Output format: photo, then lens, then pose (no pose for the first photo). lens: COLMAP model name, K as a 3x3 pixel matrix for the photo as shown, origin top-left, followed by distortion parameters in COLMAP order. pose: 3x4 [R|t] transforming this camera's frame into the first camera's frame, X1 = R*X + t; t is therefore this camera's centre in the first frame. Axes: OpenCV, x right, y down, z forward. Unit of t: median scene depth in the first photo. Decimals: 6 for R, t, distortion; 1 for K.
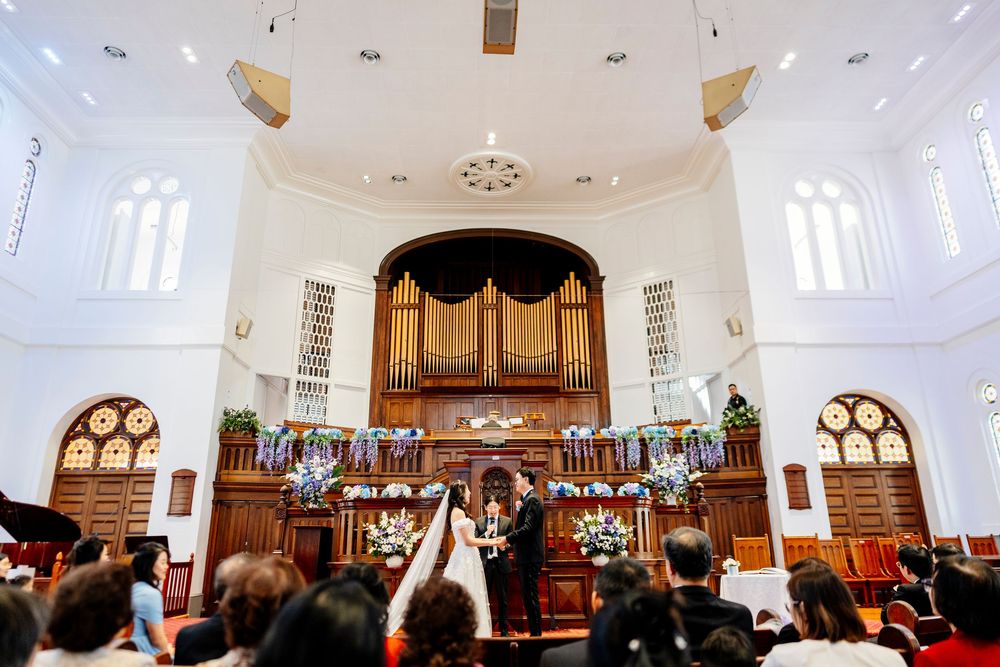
lens RADIAL K [[658.1, 0, 500.0], [0, 658.1, 333.5], [0, 0, 1]] dist [-0.003955, 0.003538]
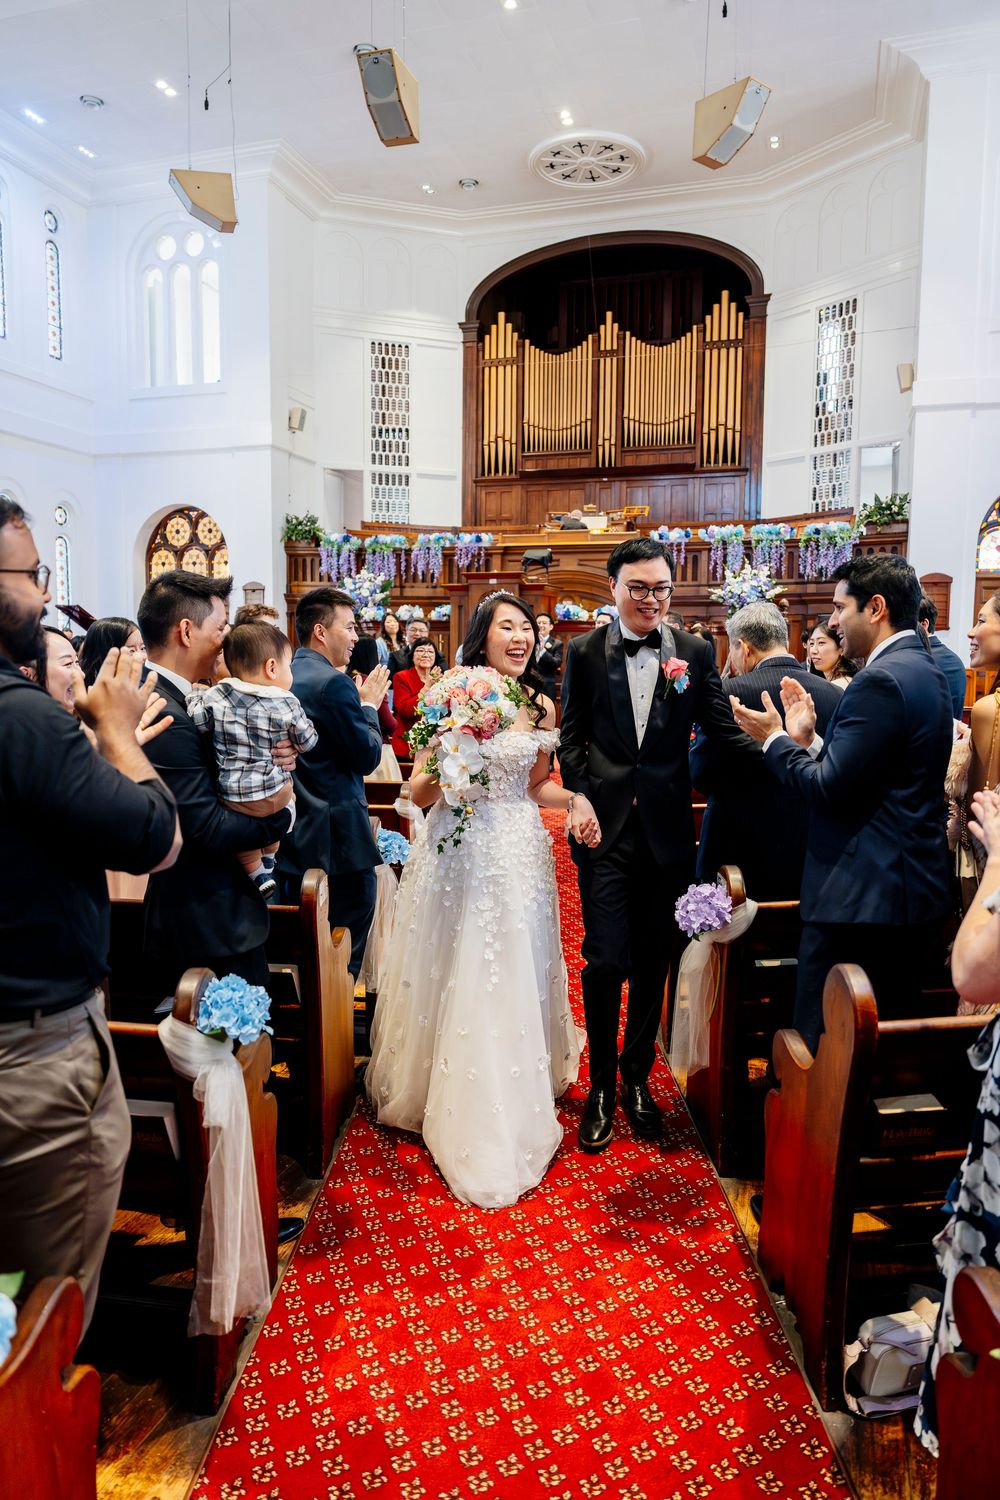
lens RADIAL K [[1003.3, 0, 494.3], [0, 1003.3, 748.9], [0, 0, 1]] dist [-0.004691, 0.004695]
pose [[0.943506, 0.052269, -0.327207, 0.309967], [0.083941, 0.917566, 0.388620, -0.099704], [0.320547, -0.394132, 0.861342, -0.230948]]
